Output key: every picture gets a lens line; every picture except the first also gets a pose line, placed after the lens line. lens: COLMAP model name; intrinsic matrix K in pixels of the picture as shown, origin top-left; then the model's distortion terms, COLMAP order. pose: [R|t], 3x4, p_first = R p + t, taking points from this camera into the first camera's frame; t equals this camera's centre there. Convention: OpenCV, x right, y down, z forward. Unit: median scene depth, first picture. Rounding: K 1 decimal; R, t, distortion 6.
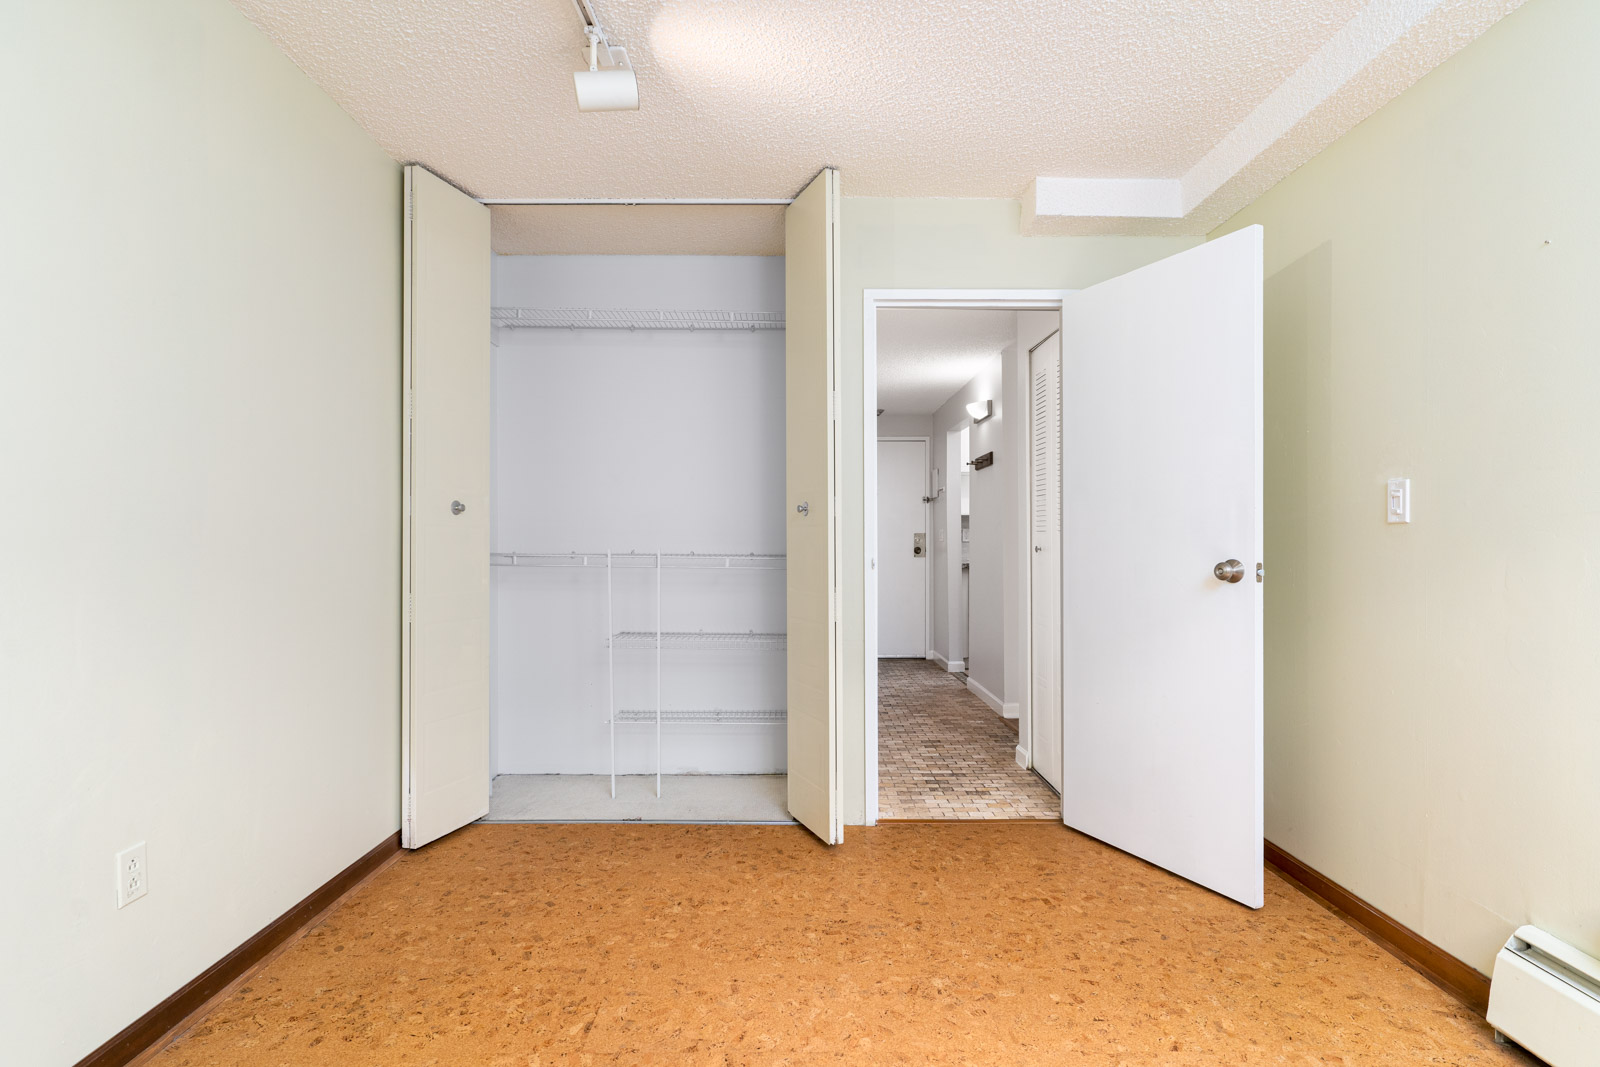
lens RADIAL K [[761.3, 0, 799.7], [0, 761.3, 537.1], [0, 0, 1]] dist [0.001501, 0.000086]
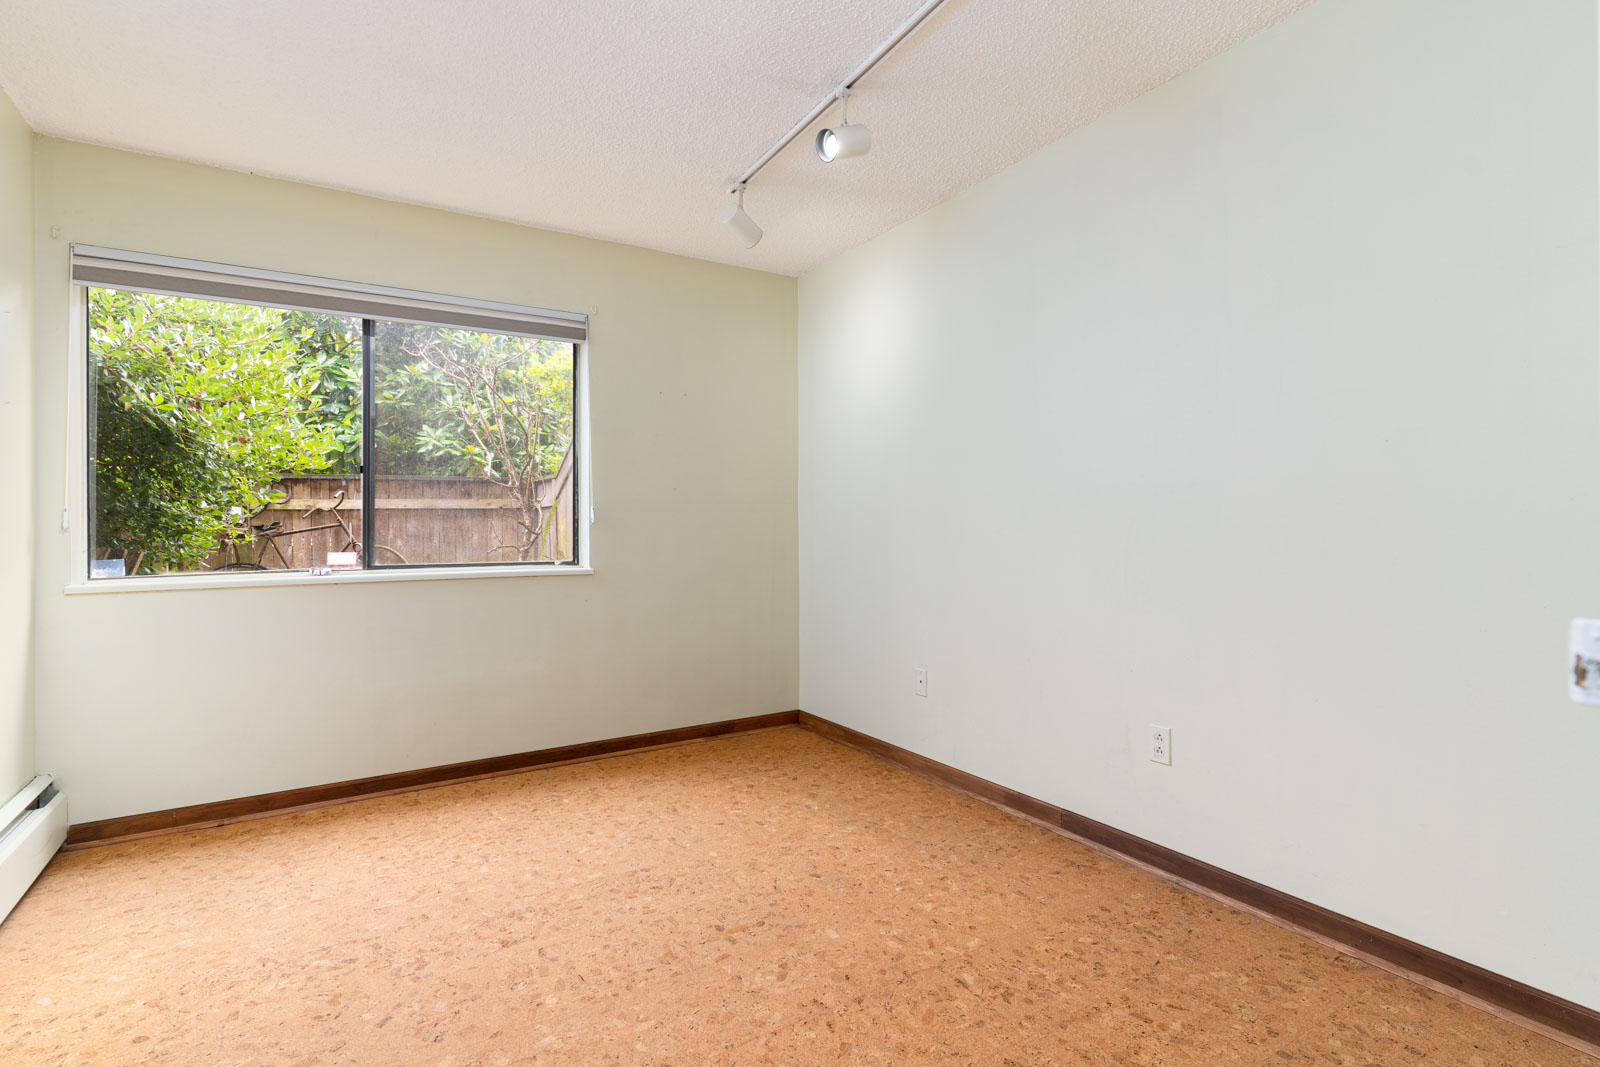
lens RADIAL K [[761.3, 0, 799.3], [0, 761.3, 527.5], [0, 0, 1]] dist [0.001501, 0.000086]
pose [[-0.850808, 0.006165, -0.525440, 0.431394], [0.008268, 0.999964, -0.001656, 0.018783], [0.525411, -0.005753, -0.850829, 1.679566]]
